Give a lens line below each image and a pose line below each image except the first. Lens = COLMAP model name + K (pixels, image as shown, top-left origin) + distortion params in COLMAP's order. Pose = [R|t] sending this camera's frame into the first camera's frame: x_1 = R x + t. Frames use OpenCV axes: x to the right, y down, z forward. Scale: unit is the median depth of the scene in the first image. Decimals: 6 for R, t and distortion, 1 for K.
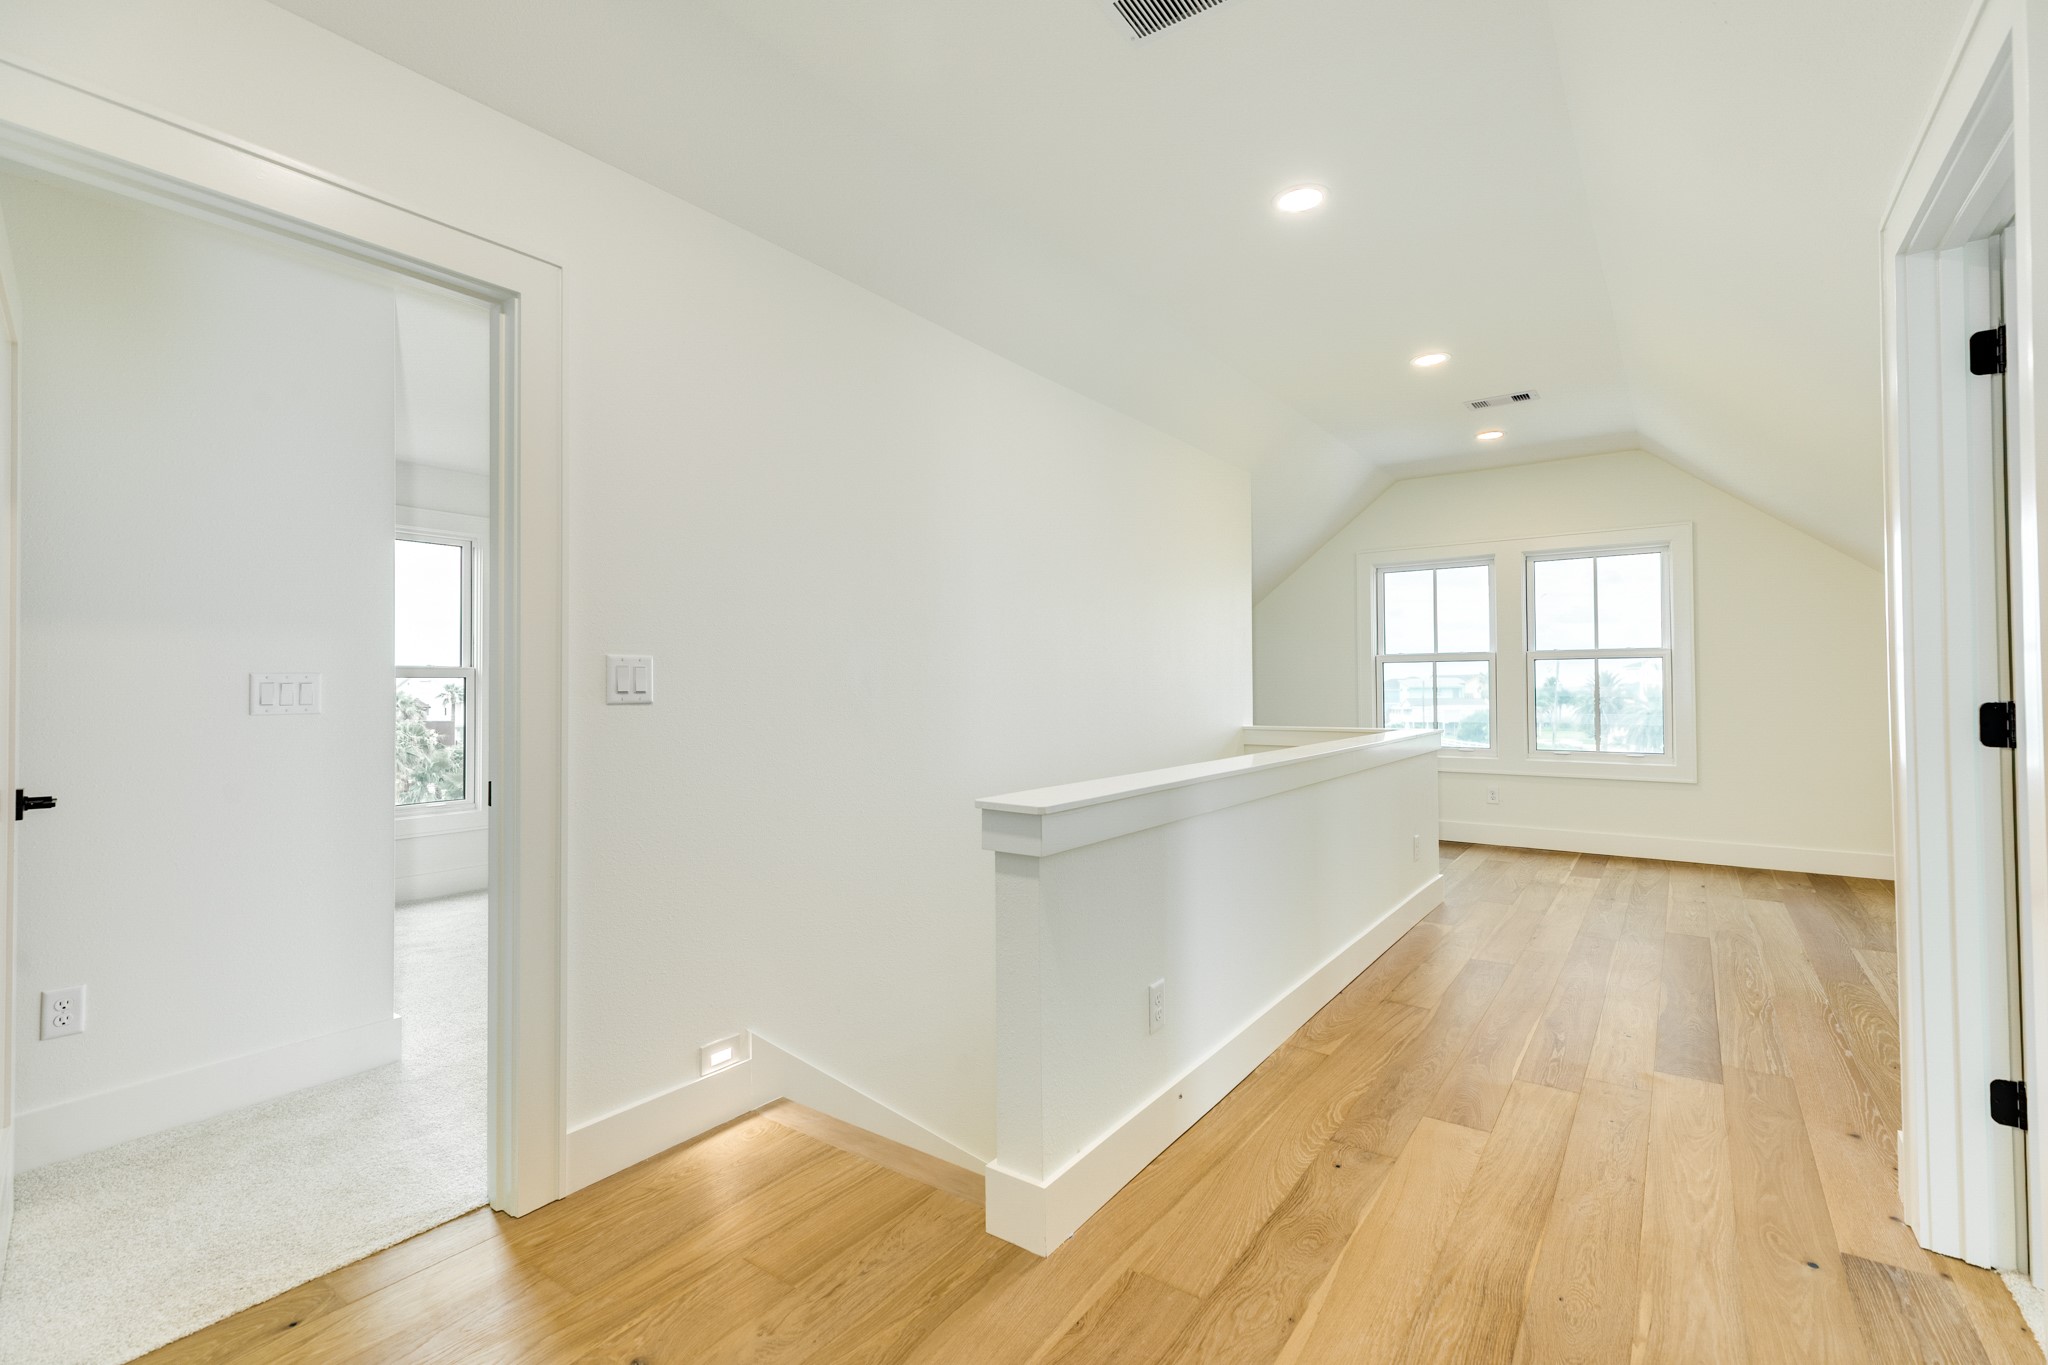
lens RADIAL K [[924.1, 0, 1023.5], [0, 924.1, 670.5], [0, 0, 1]] dist [0.003731, 0.000406]
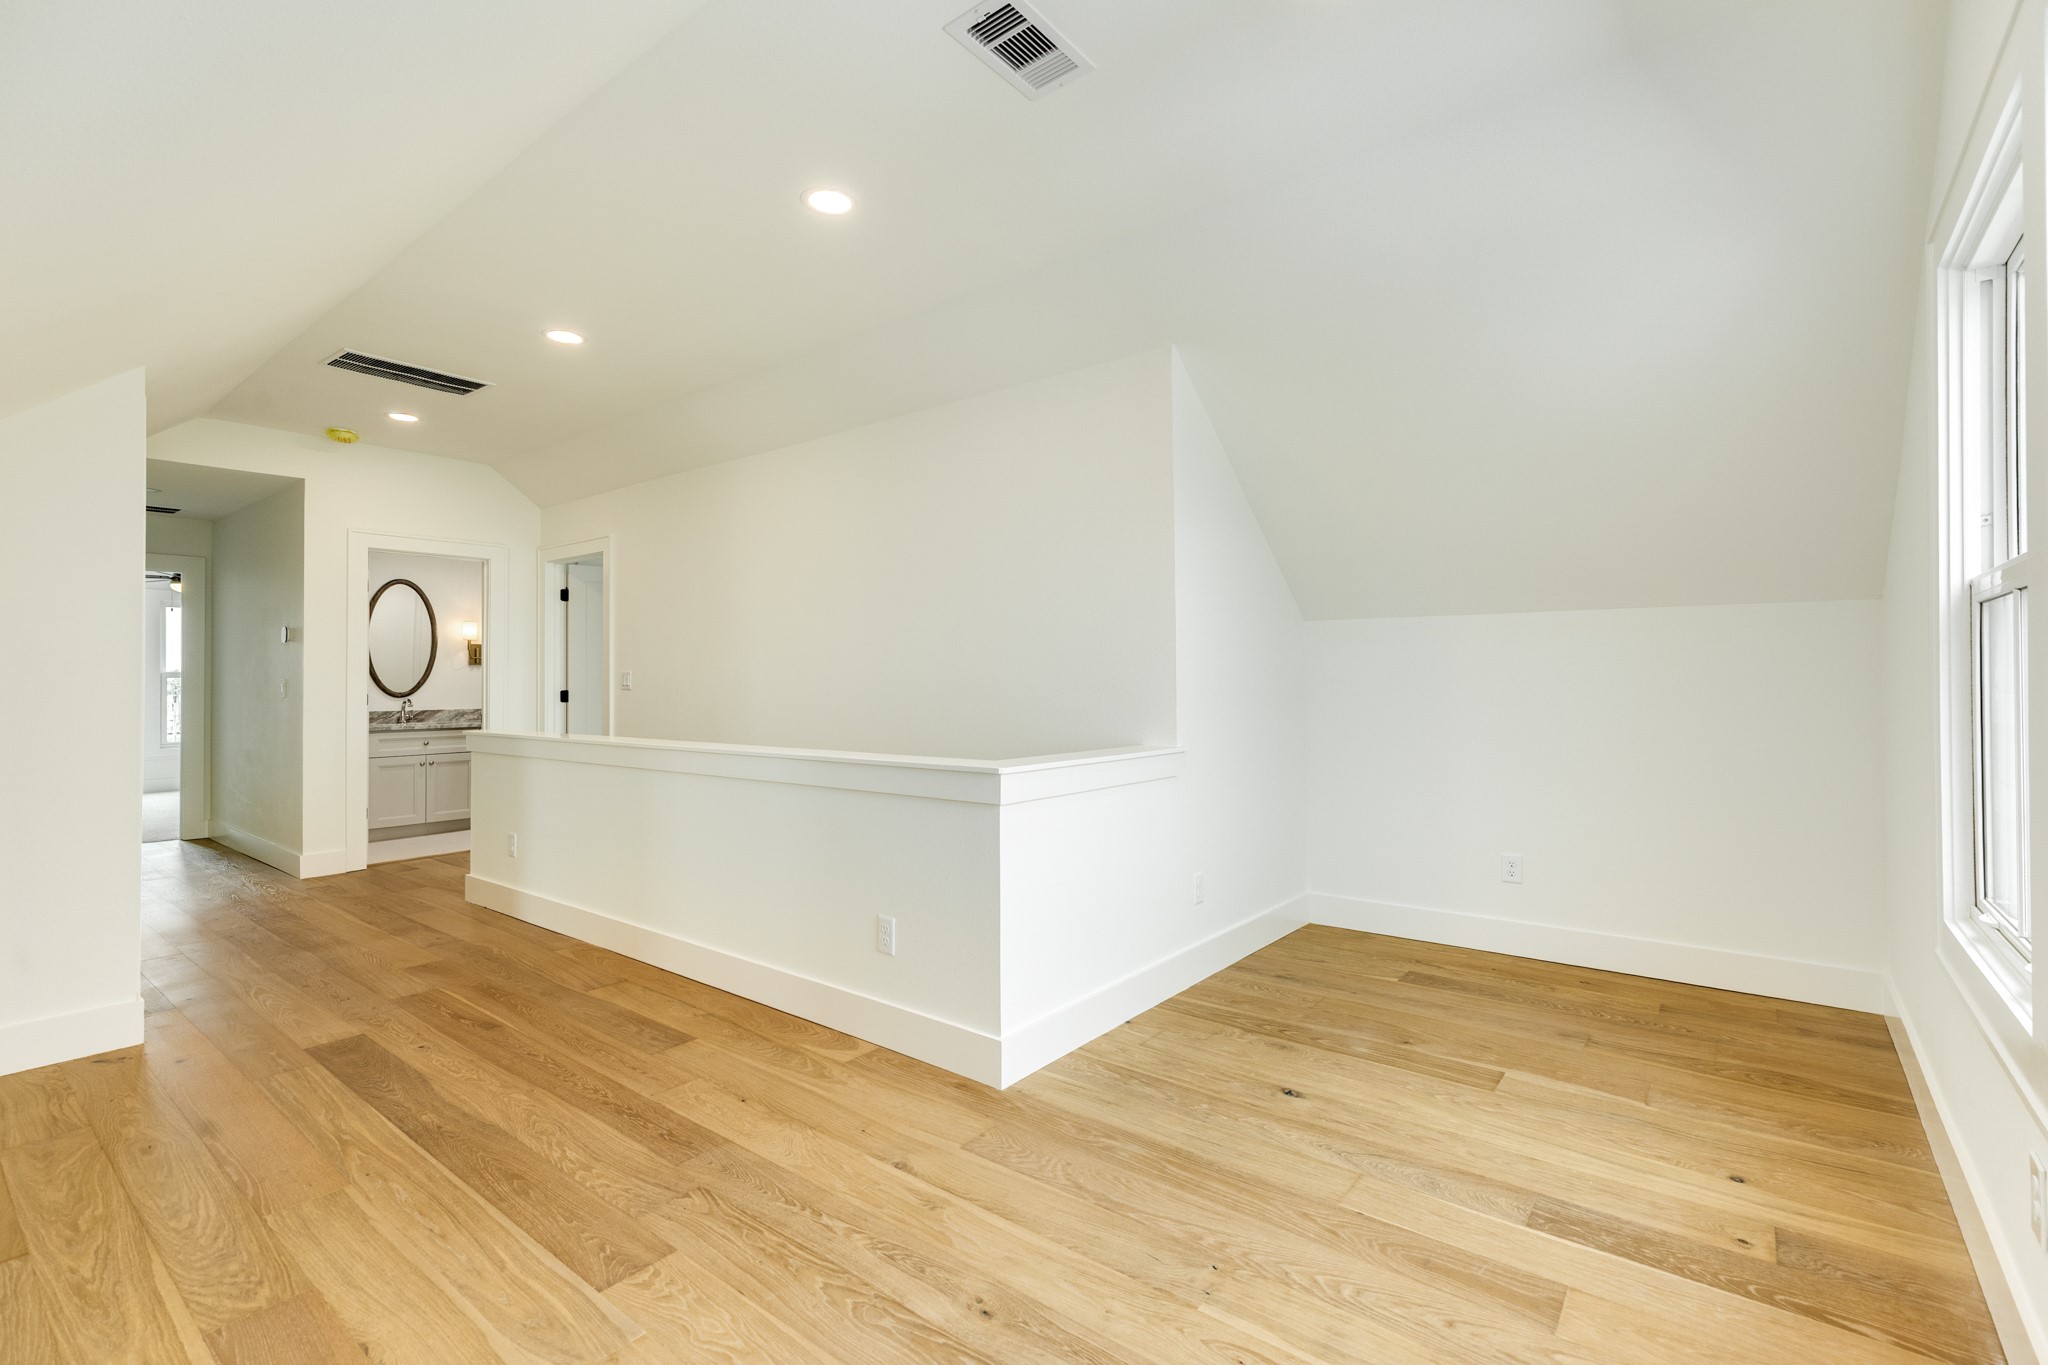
lens RADIAL K [[924.1, 0, 1018.4], [0, 924.1, 682.5], [0, 0, 1]] dist [0.003731, 0.000406]
pose [[-0.052355, 0.004286, -0.998619, 0.764115], [0.016700, 0.999855, 0.003416, 0.009405], [0.998489, -0.016498, -0.052419, 0.808671]]
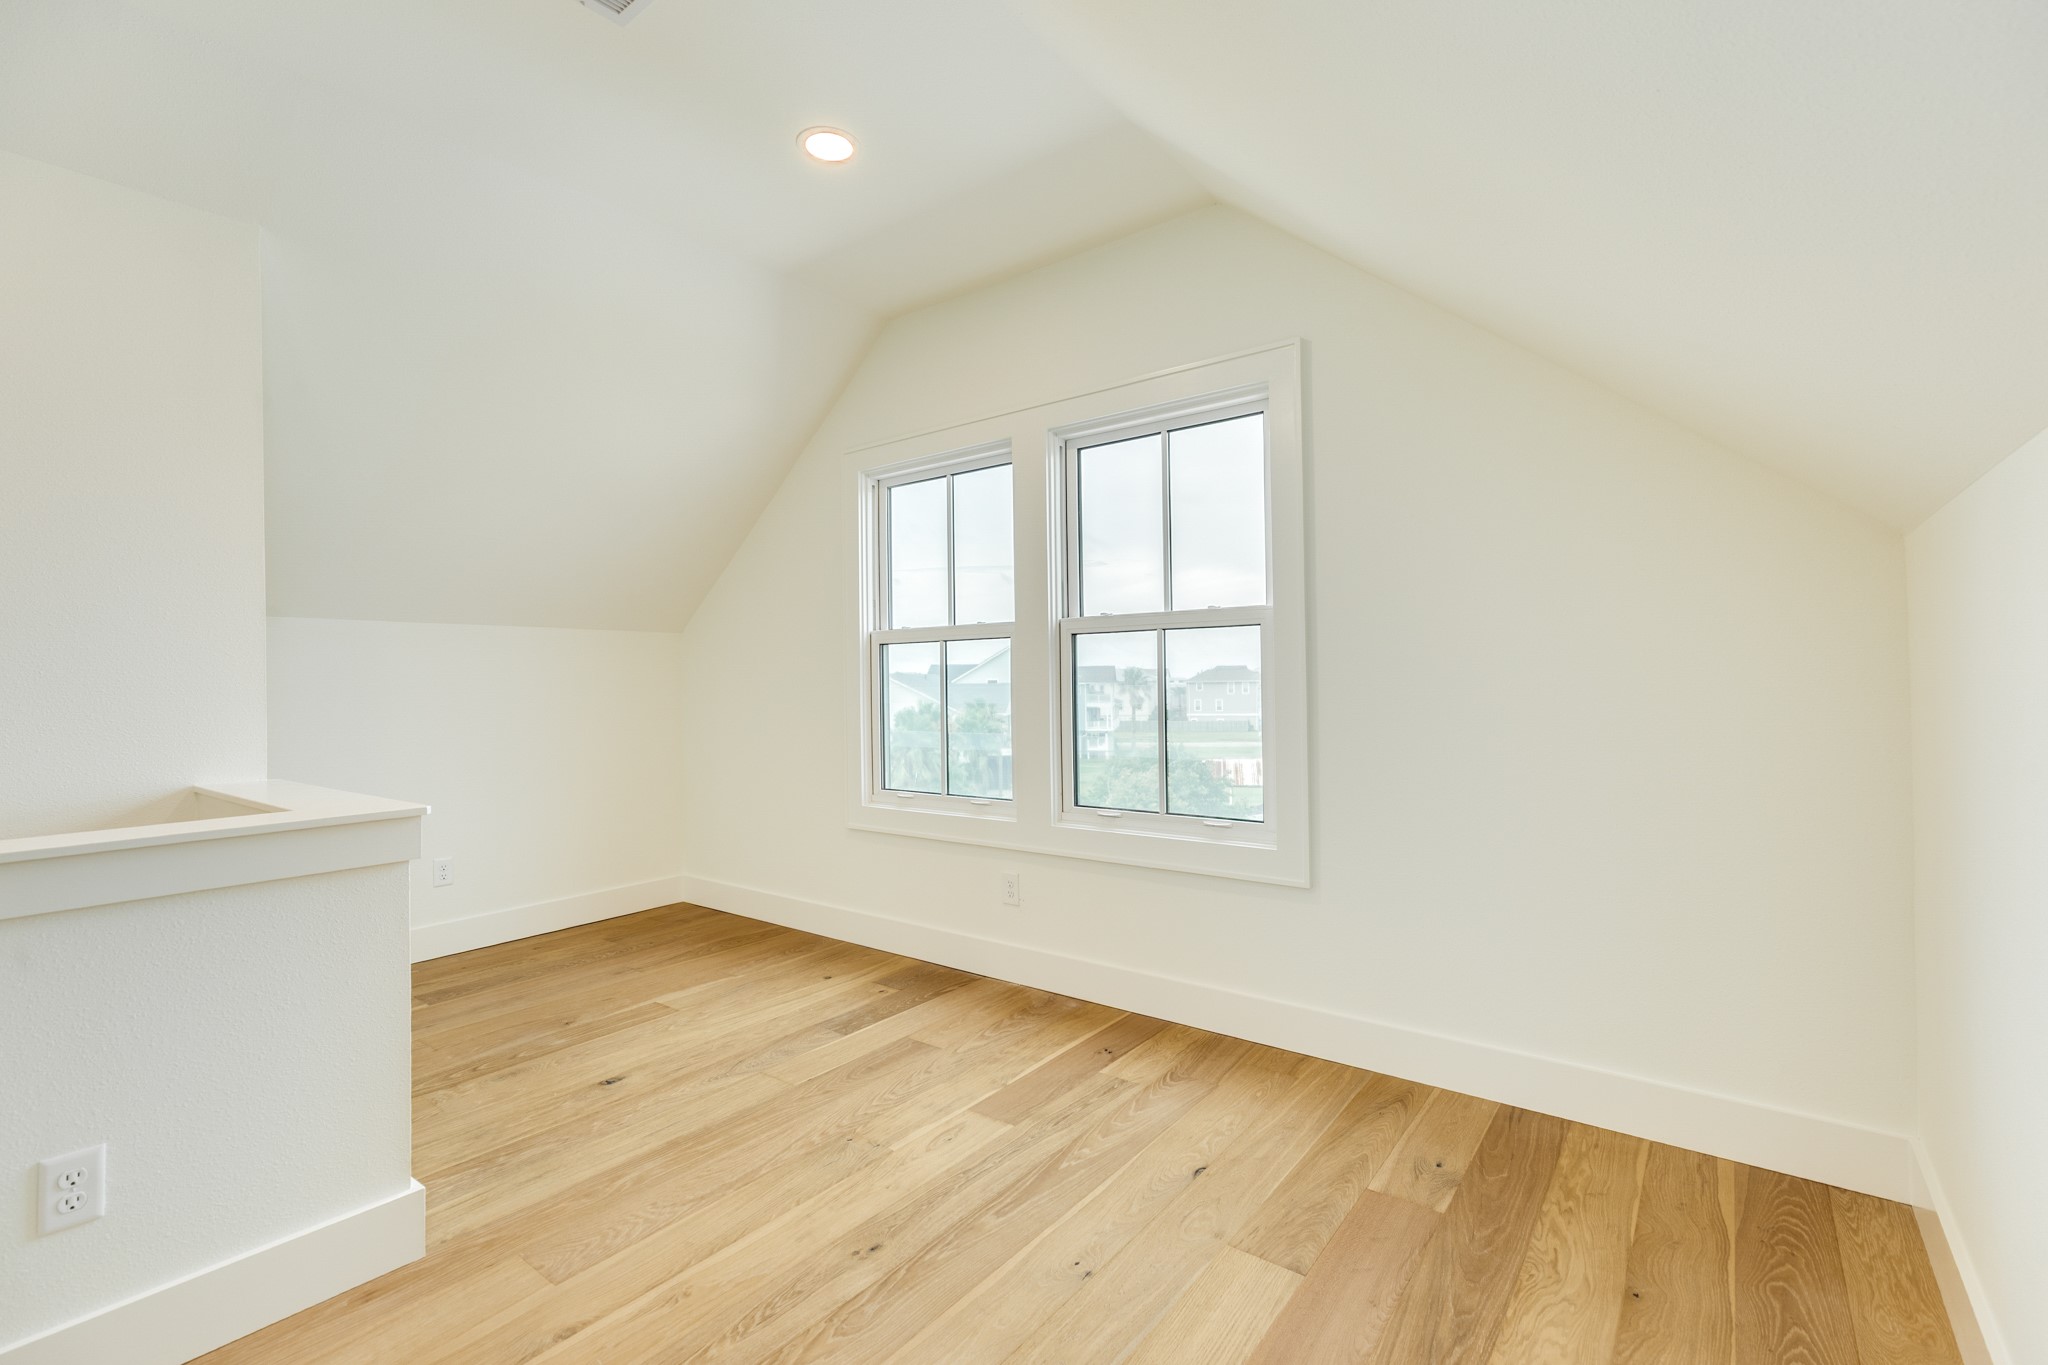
lens RADIAL K [[924.1, 0, 1026.9], [0, 924.1, 679.0], [0, 0, 1]] dist [0.003731, 0.000406]
pose [[0.999273, -0.015397, -0.034882, 0.558271], [0.015880, 0.999781, 0.013609, 0.006128], [0.034665, -0.014153, 0.999299, 0.485689]]
